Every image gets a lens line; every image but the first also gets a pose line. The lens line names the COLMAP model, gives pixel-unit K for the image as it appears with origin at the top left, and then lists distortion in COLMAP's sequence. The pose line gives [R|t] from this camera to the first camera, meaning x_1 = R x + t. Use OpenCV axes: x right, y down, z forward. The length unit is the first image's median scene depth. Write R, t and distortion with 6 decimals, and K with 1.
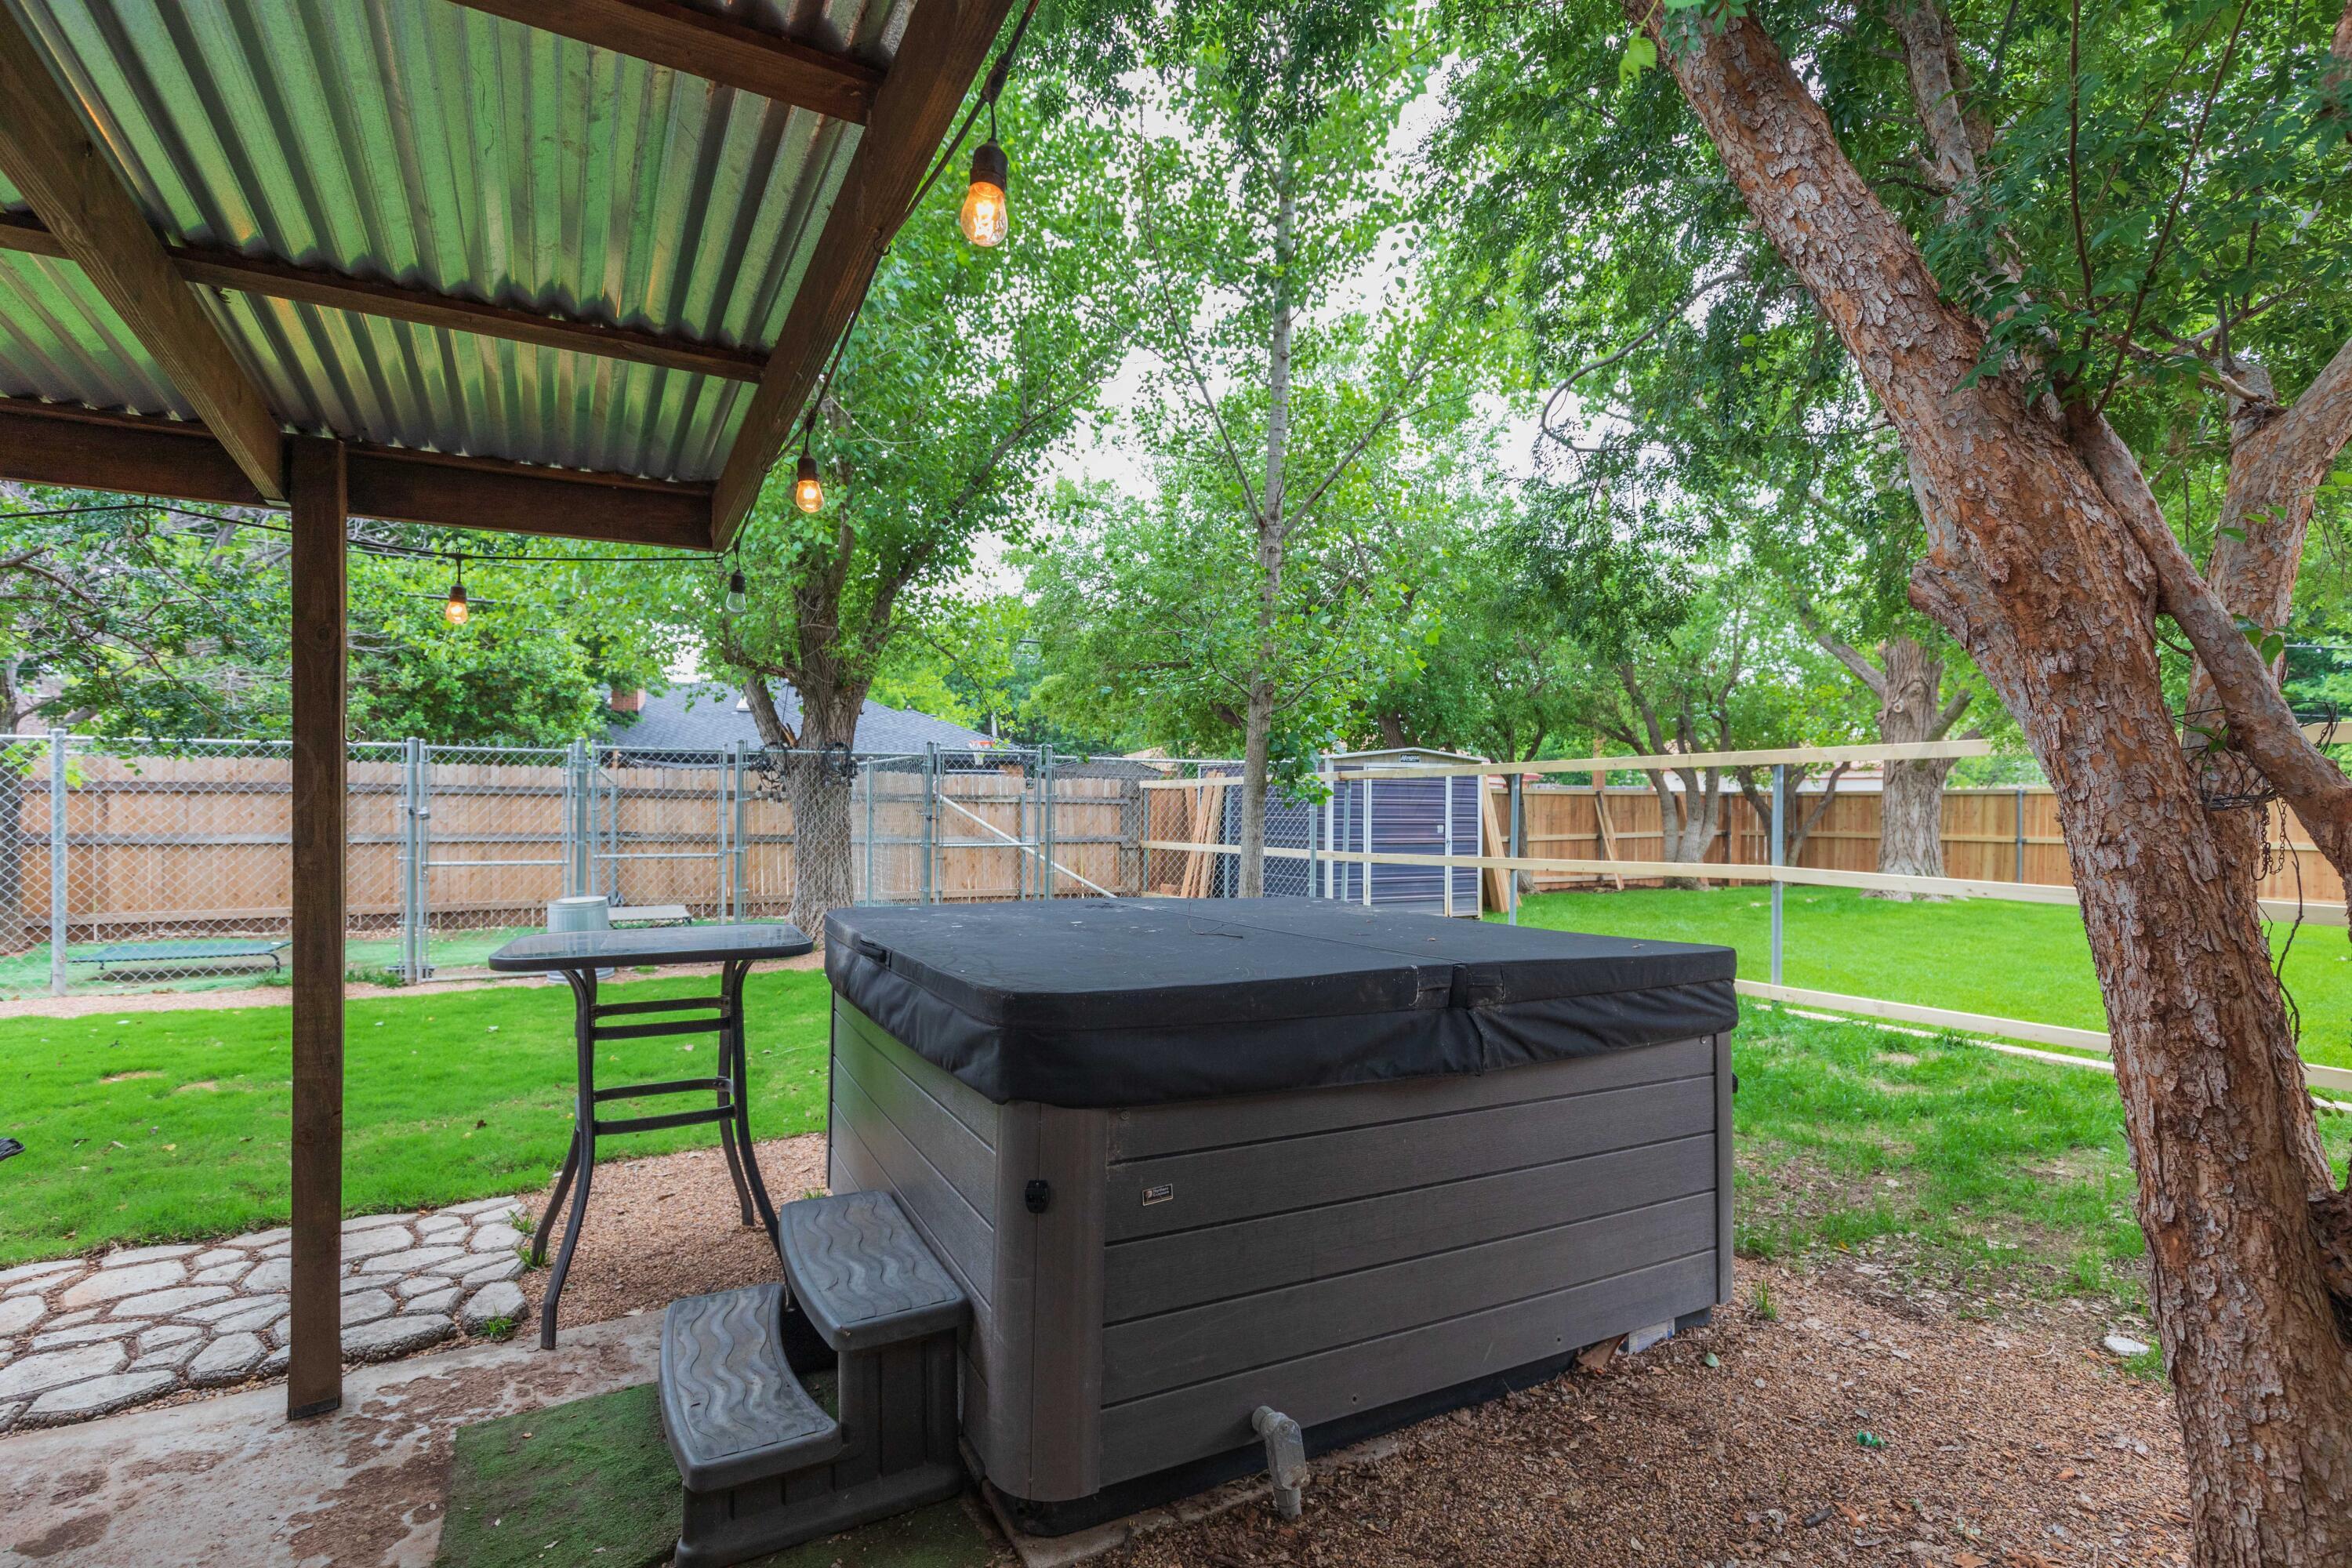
lens RADIAL K [[1093.5, 0, 1180.8], [0, 1093.5, 810.6], [0, 0, 1]] dist [0.012962, -0.000368]
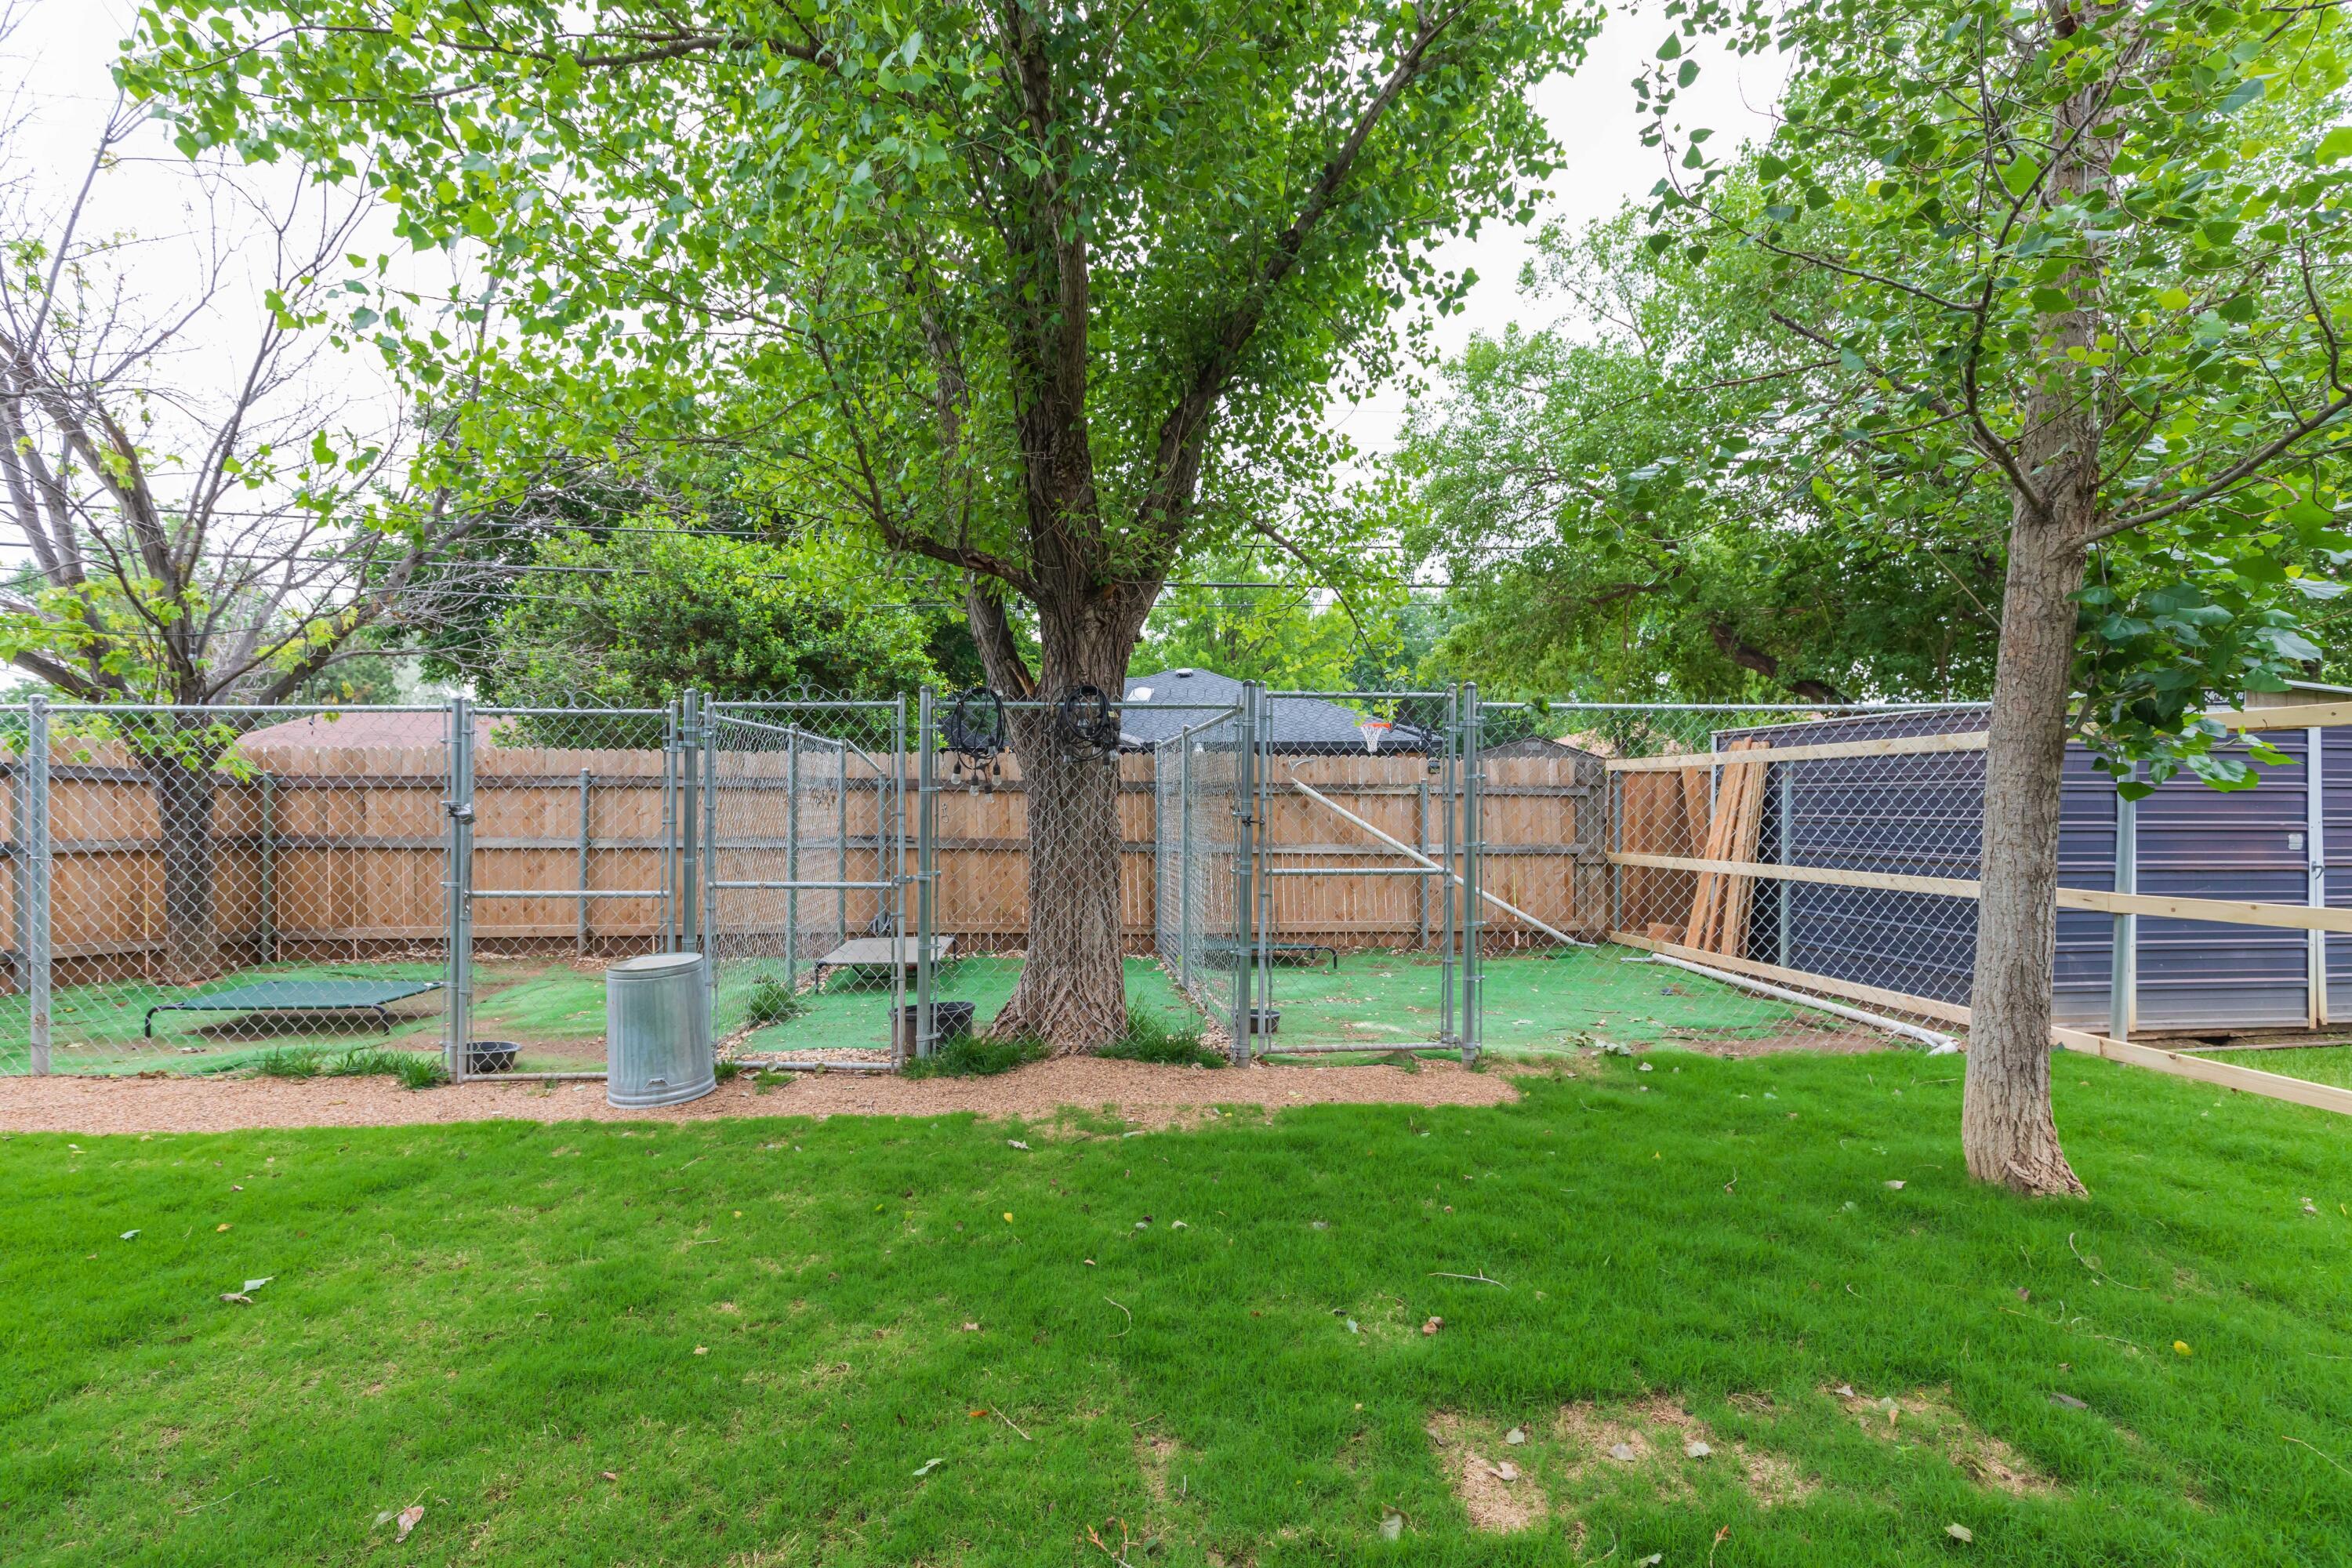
lens RADIAL K [[1071.3, 0, 1178.9], [0, 1071.3, 839.7], [0, 0, 1]] dist [0.002358, 0.000097]
pose [[0.931093, 0.007877, -0.364698, -0.046207], [0.003460, 0.999531, 0.030422, -0.000108], [0.364766, -0.029588, 0.930629, 0.345771]]
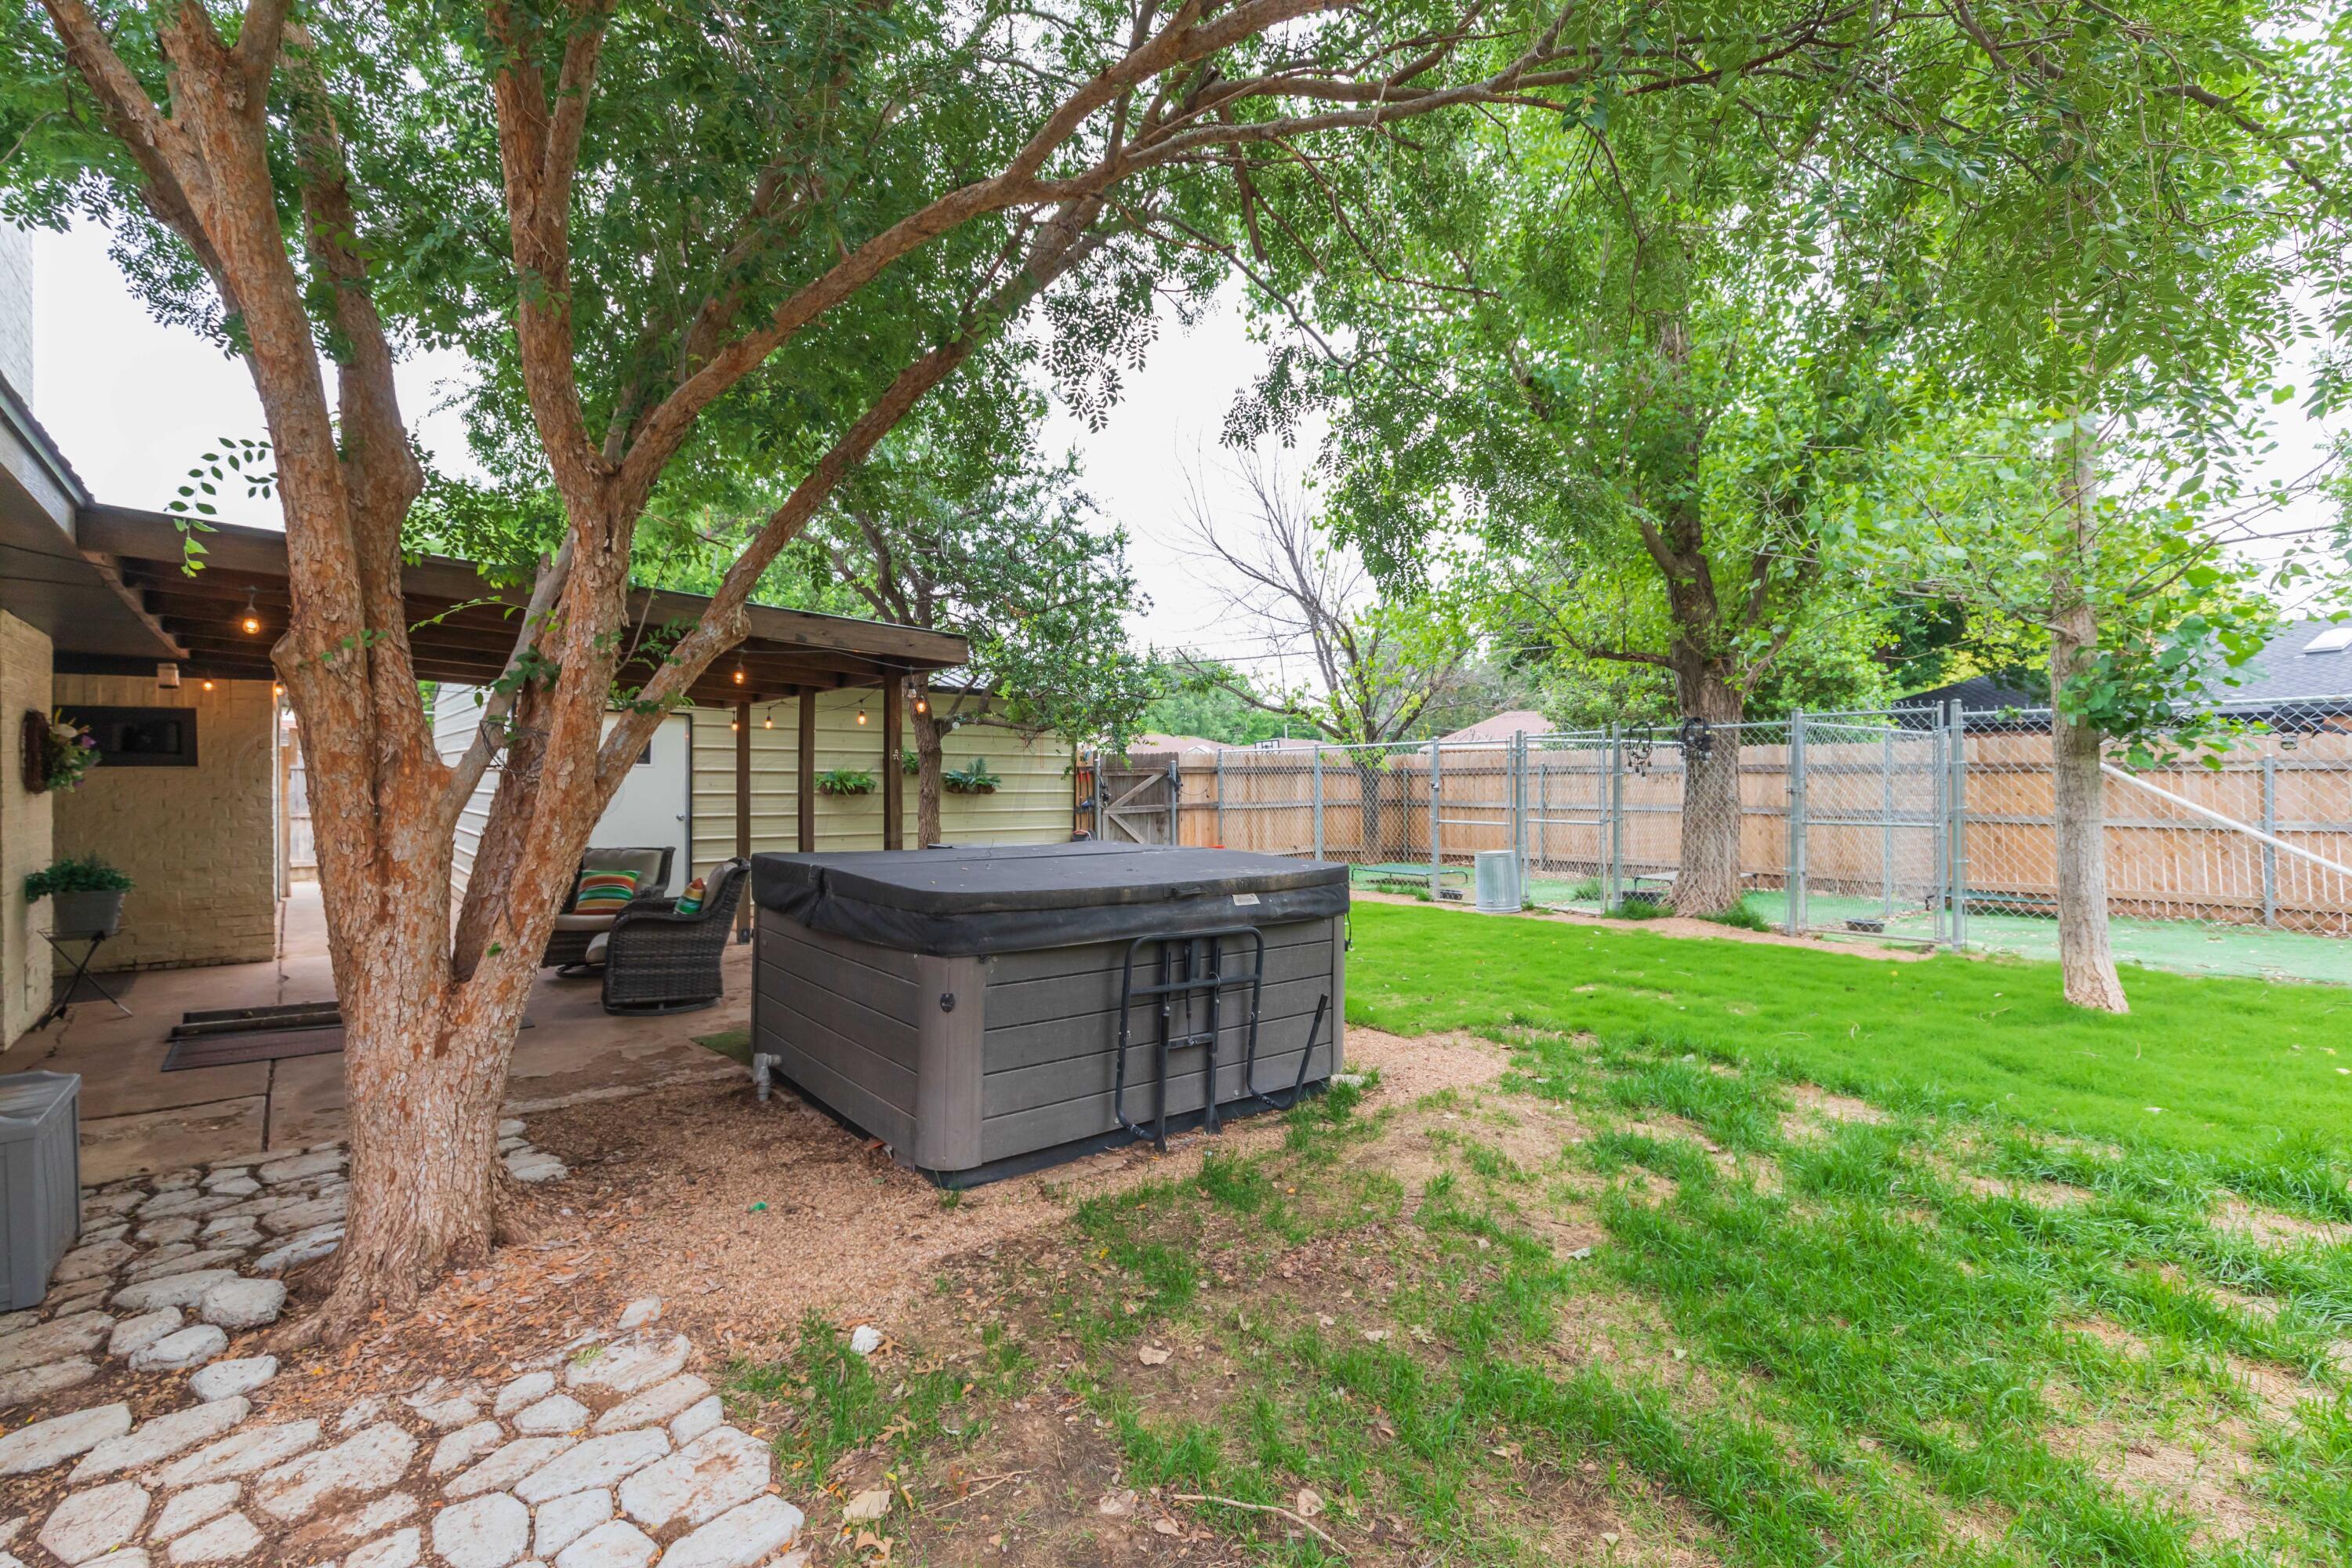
lens RADIAL K [[1014.0, 0, 1153.0], [0, 1014.0, 781.7], [0, 0, 1]] dist [-0.000727, -0.000224]
pose [[0.191896, -0.008907, -0.981375, 0.349059], [0.003070, 0.999959, -0.008475, 0.003454], [0.981411, -0.001387, 0.191915, 0.216254]]
